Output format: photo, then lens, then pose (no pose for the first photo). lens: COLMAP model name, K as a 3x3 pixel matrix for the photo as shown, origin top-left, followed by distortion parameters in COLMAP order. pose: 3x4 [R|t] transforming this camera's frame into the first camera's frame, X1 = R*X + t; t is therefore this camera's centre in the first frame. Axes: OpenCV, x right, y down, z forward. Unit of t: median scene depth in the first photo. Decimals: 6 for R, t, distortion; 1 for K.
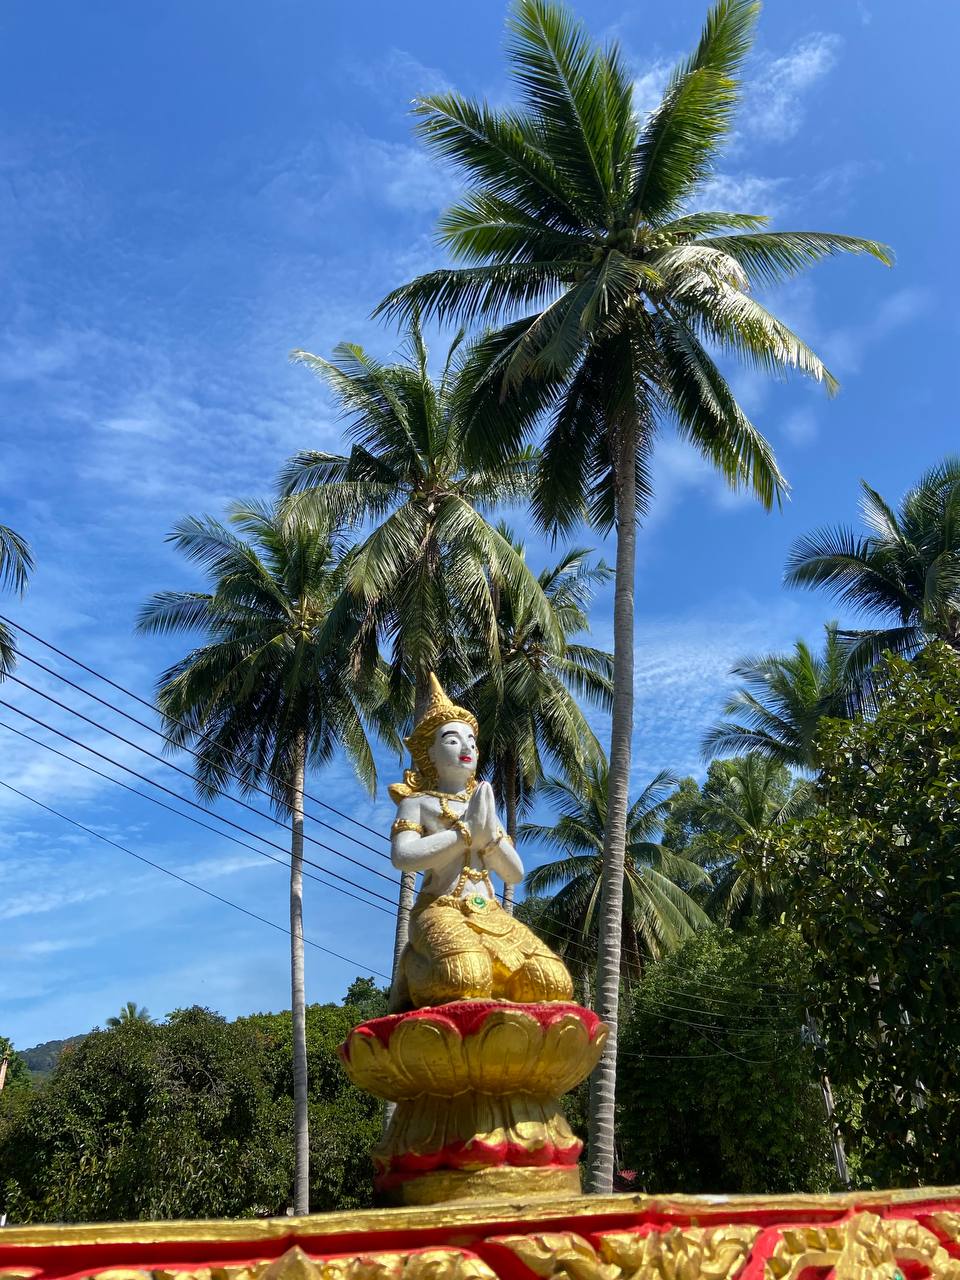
lens RADIAL K [[918.0, 0, 480.0], [0, 918.0, 640.0], [0, 0, 1]] dist [0.097139, -0.108189]
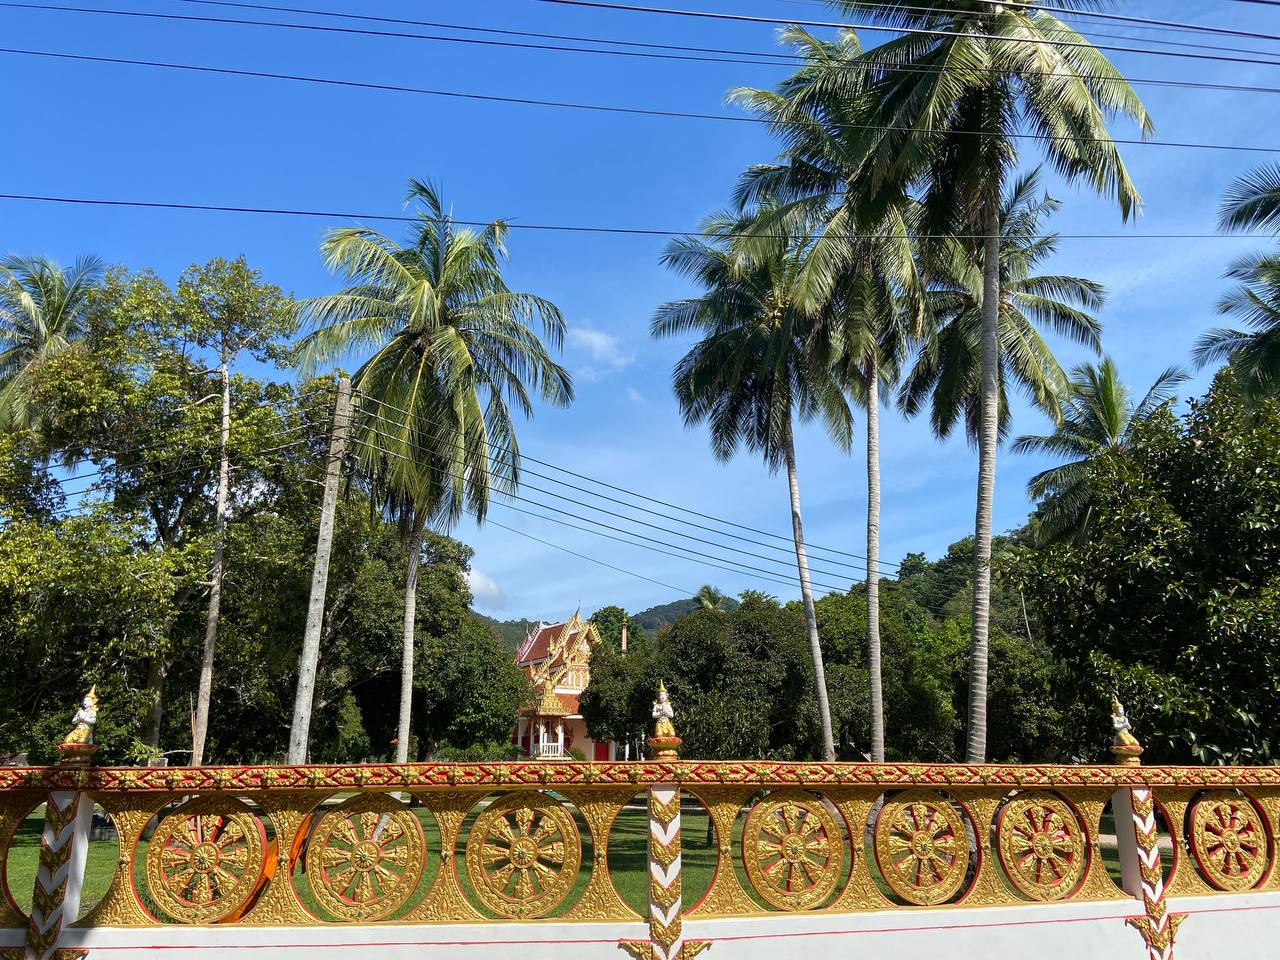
lens RADIAL K [[918.0, 0, 640.0], [0, 918.0, 480.0], [0, 0, 1]] dist [0.097139, -0.108189]
pose [[0.914466, -0.076512, -0.397363, 0.092174], [0.180586, 0.955920, 0.231527, -0.104998], [0.362133, -0.283482, 0.887974, -0.160428]]
